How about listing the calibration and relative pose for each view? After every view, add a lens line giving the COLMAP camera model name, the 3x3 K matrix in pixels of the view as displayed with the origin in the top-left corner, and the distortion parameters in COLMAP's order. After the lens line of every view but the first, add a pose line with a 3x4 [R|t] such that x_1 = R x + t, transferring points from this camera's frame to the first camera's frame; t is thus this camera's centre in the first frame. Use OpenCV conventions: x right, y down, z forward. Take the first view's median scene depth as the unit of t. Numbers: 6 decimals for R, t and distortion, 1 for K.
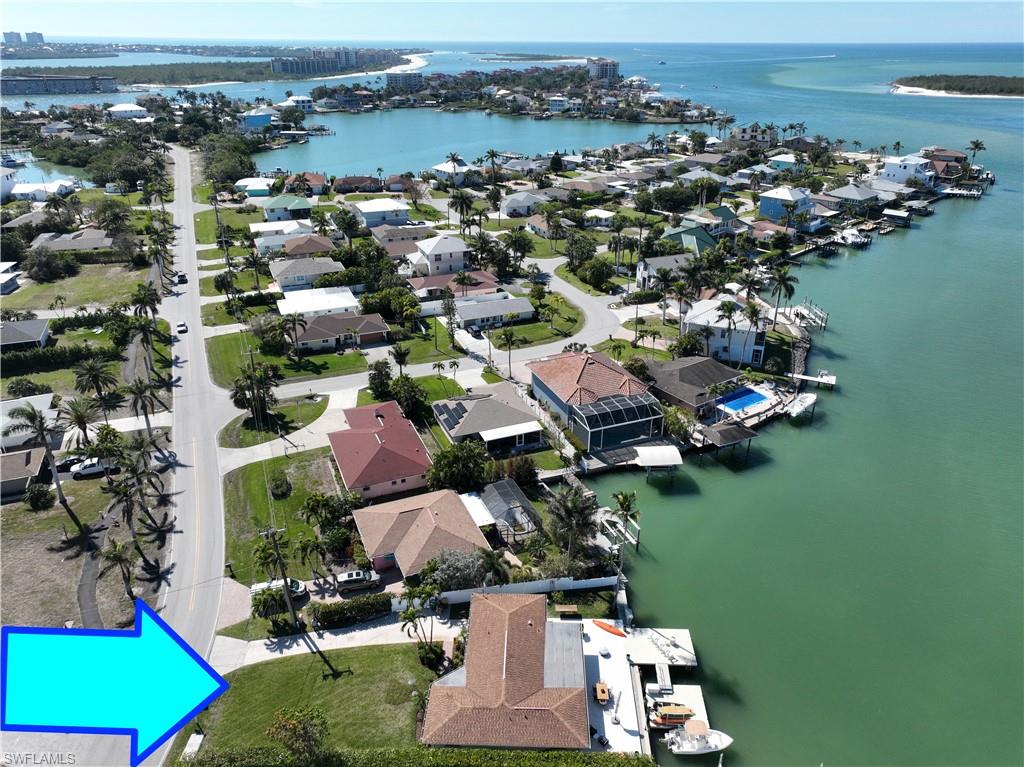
lens RADIAL K [[717.9, 0, 516.8], [0, 717.9, 380.9], [0, 0, 1]] dist [0.001253, 0.015973]
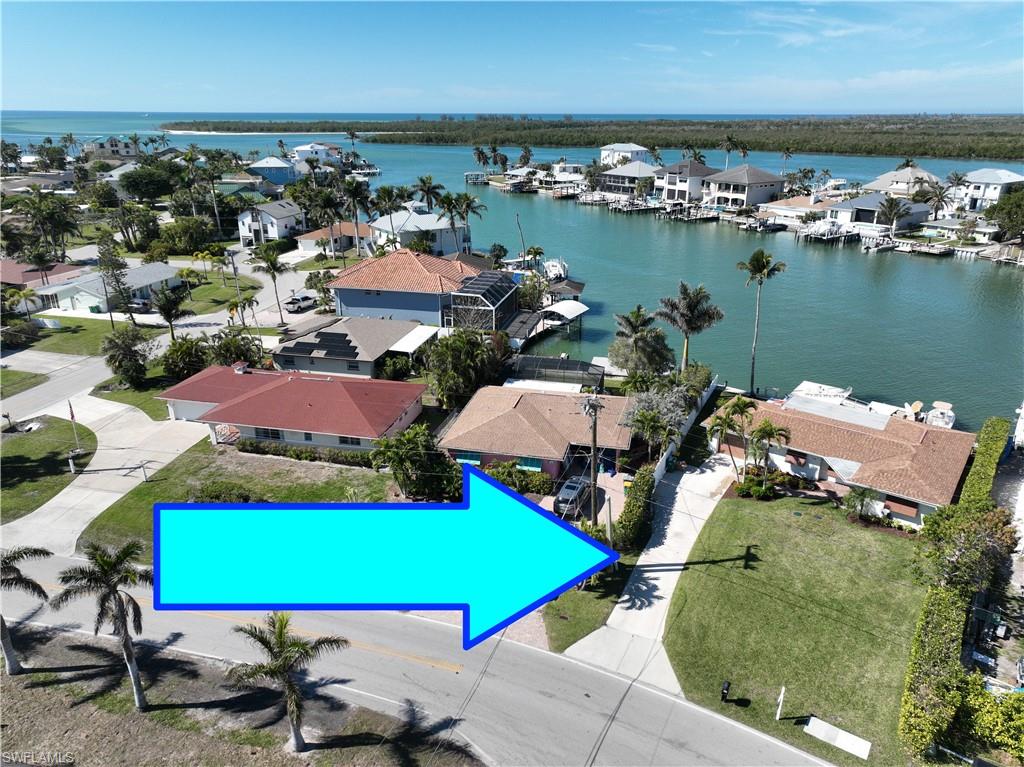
lens RADIAL K [[717.9, 0, 516.8], [0, 717.9, 380.9], [0, 0, 1]] dist [0.001253, 0.015973]
pose [[0.584248, -0.288880, 0.758421, -0.310425], [0.349237, 0.933046, 0.086361, 0.049273], [-0.732590, 0.214413, 0.646018, 0.266786]]
